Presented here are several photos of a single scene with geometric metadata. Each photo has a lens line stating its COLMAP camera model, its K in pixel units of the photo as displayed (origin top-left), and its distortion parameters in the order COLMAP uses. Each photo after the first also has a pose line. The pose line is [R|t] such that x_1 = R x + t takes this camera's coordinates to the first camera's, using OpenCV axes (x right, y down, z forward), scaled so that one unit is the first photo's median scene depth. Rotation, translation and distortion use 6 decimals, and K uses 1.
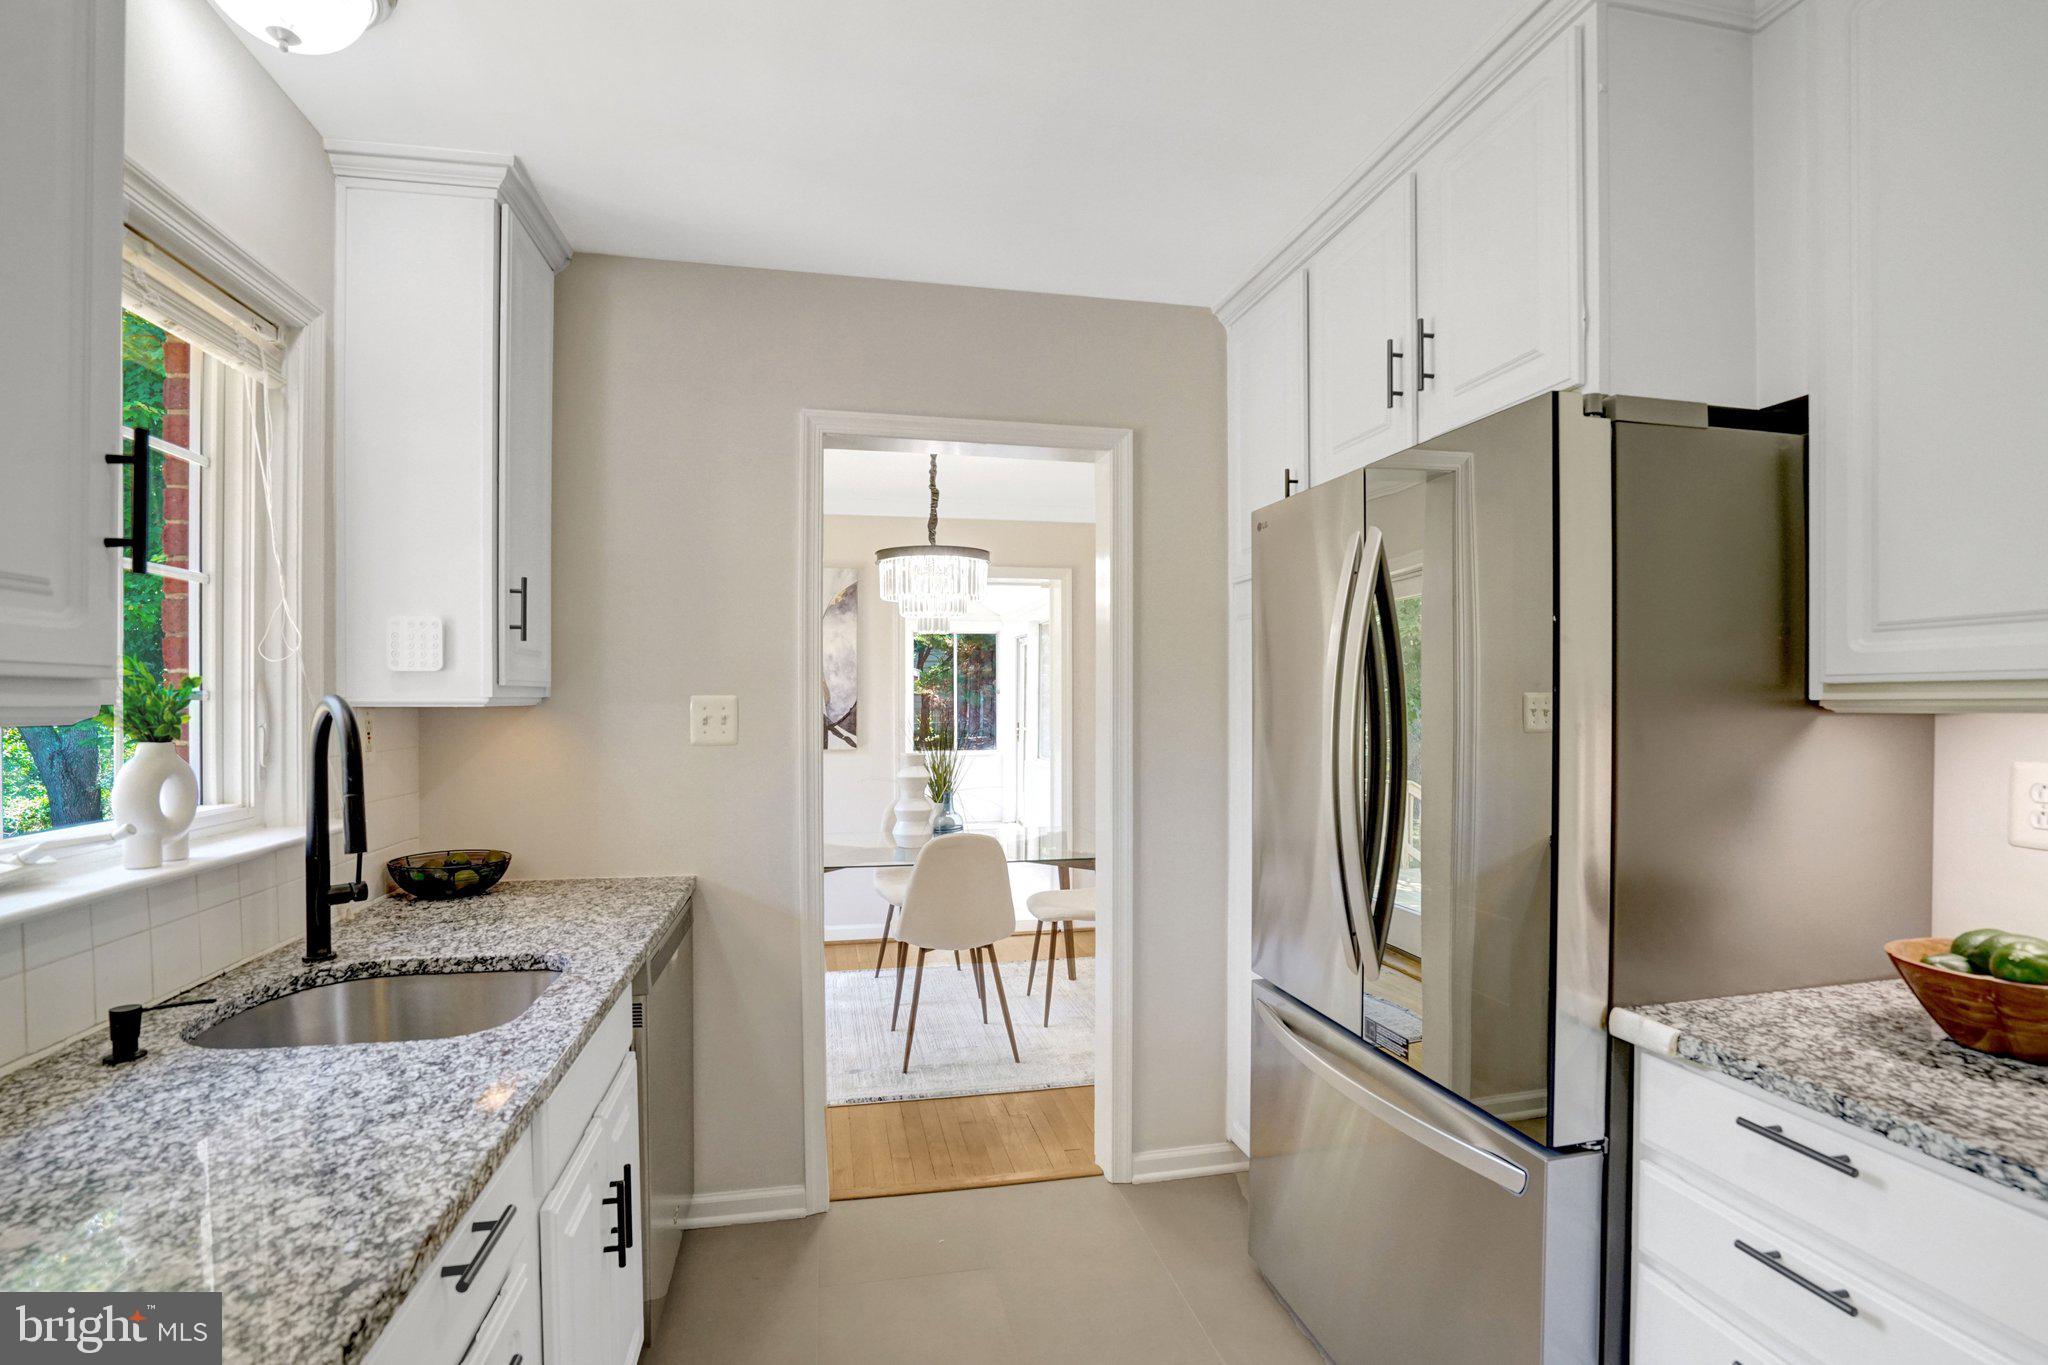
lens RADIAL K [[948.6, 0, 1016.6], [0, 948.6, 708.1], [0, 0, 1]] dist [-0.060677, 0.020447]
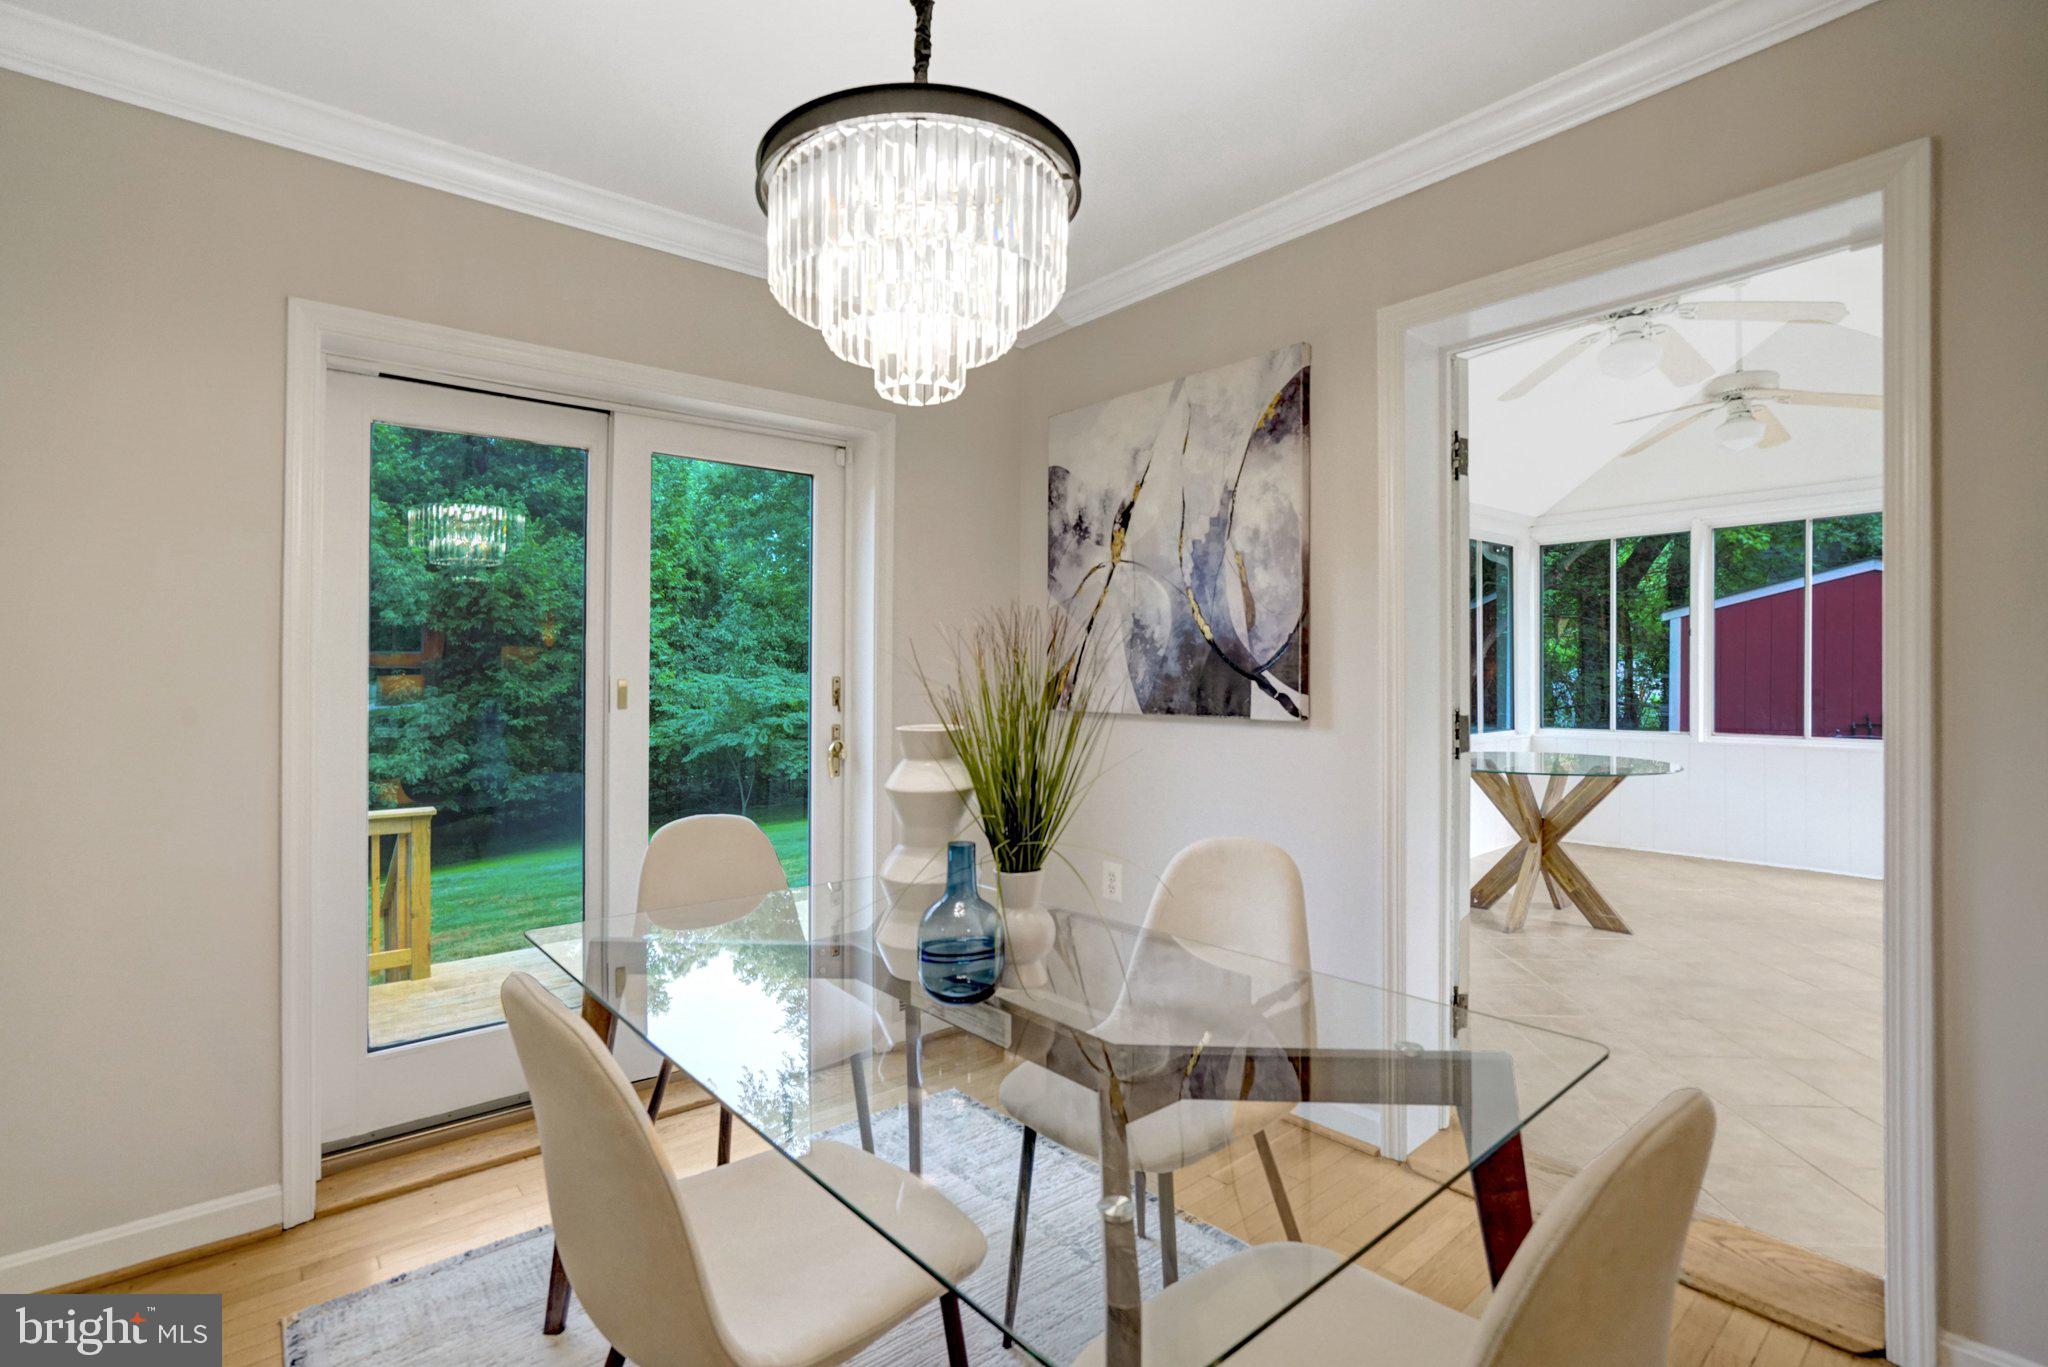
lens RADIAL K [[960.9, 0, 1050.8], [0, 960.9, 675.7], [0, 0, 1]] dist [-0.062338, 0.020976]
pose [[0.492770, -0.000820, -0.870159, 0.472311], [-0.003293, 0.999991, -0.002807, 0.058013], [0.870153, 0.004249, 0.492763, 1.647529]]
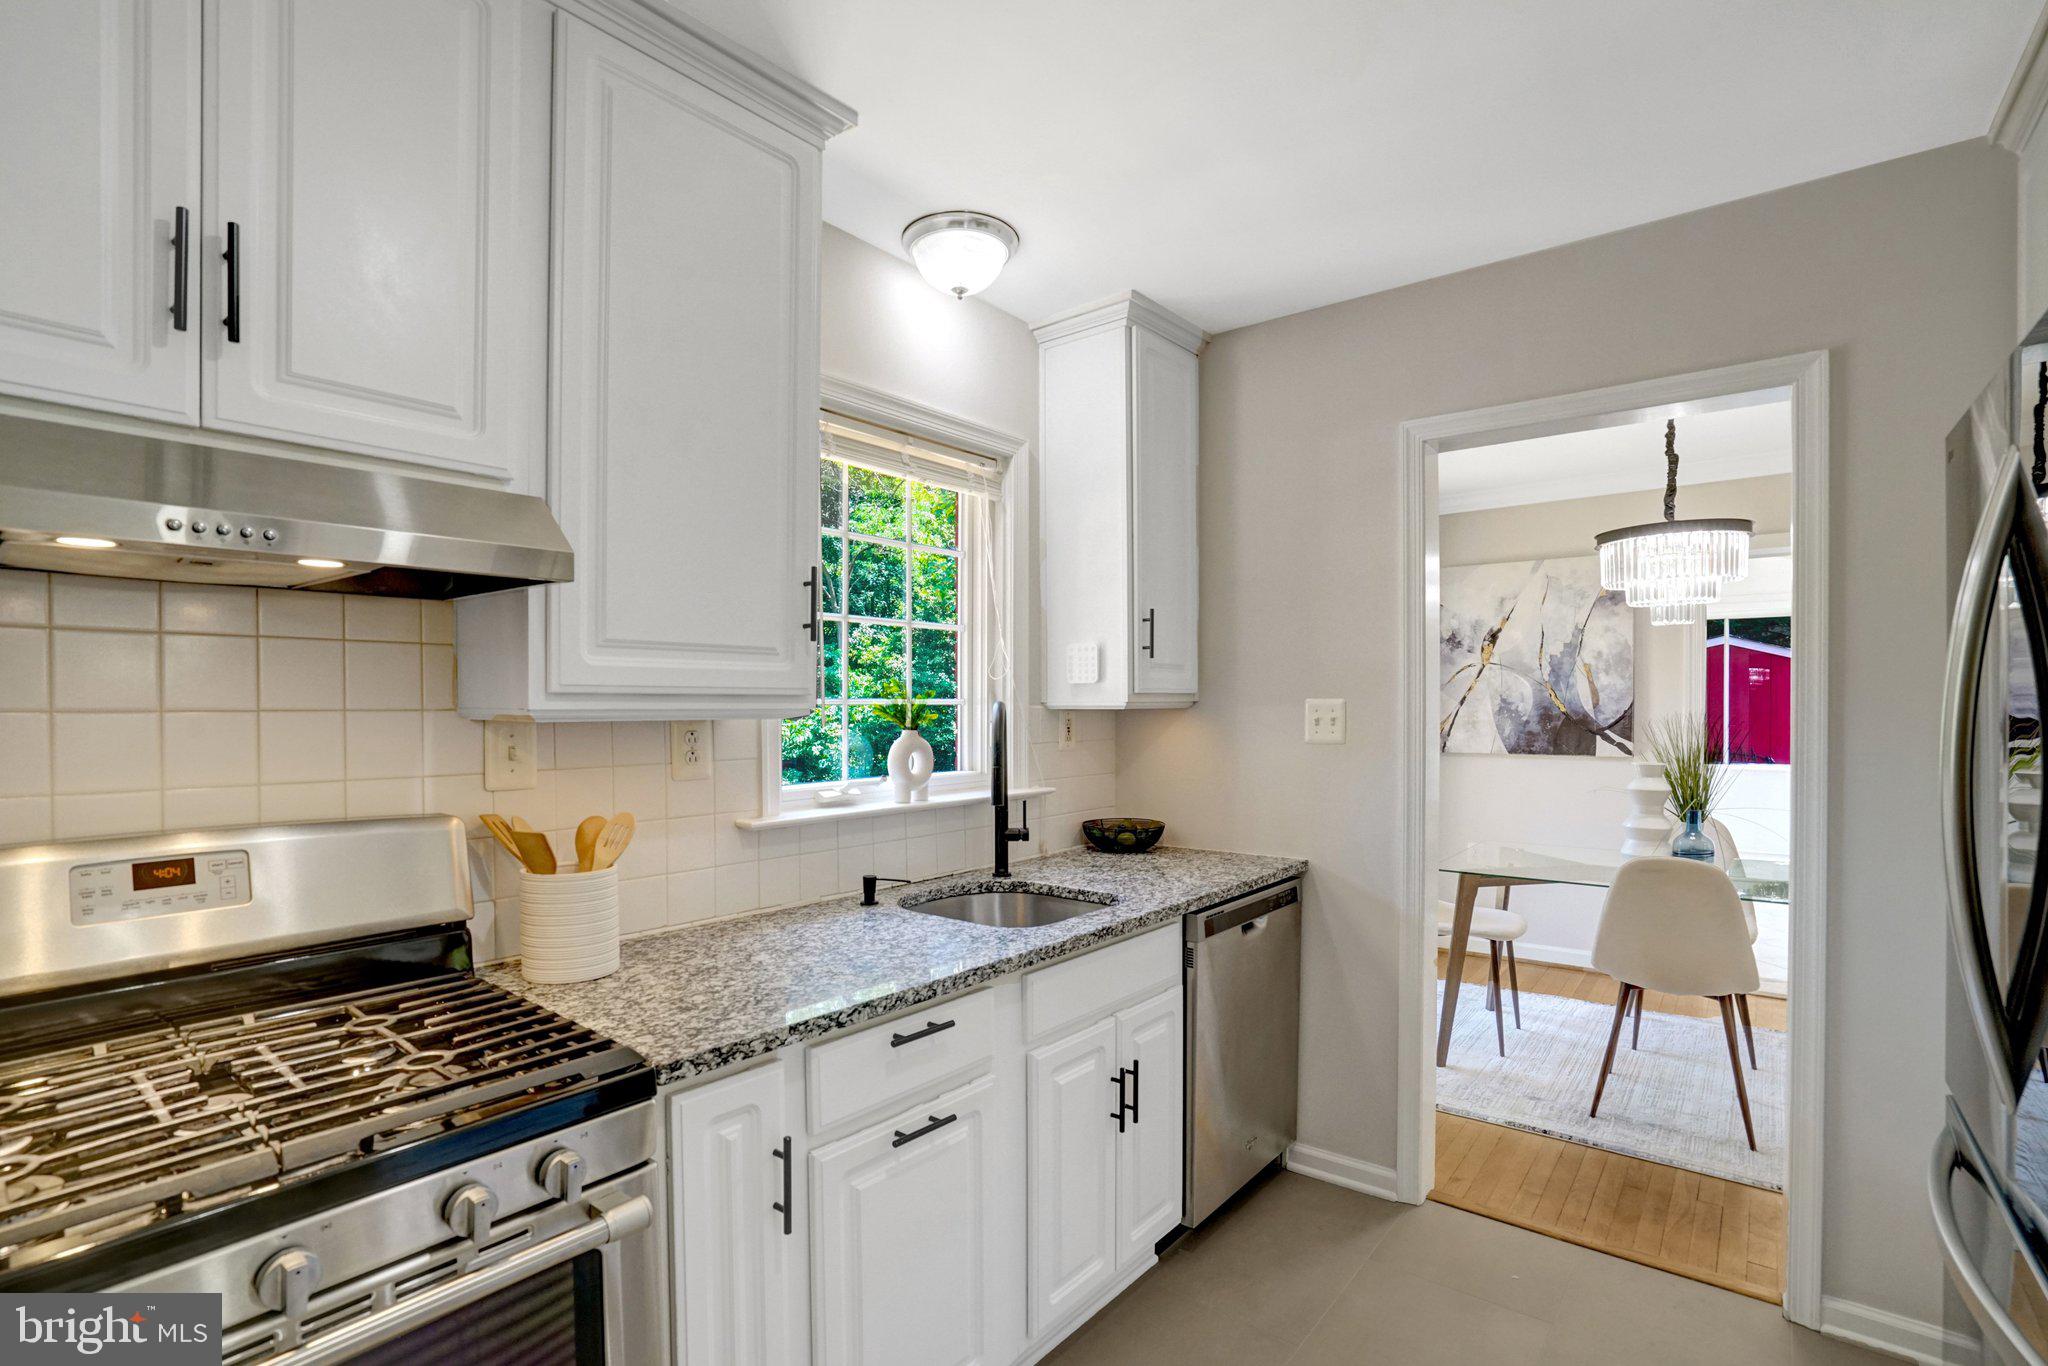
lens RADIAL K [[948.6, 0, 1016.6], [0, 948.6, 708.6], [0, 0, 1]] dist [-0.060677, 0.020447]
pose [[0.629965, 0.001042, -0.776622, 0.353118], [-0.001848, 0.999998, -0.000158, -0.001490], [0.776621, 0.001535, 0.629966, 0.026001]]
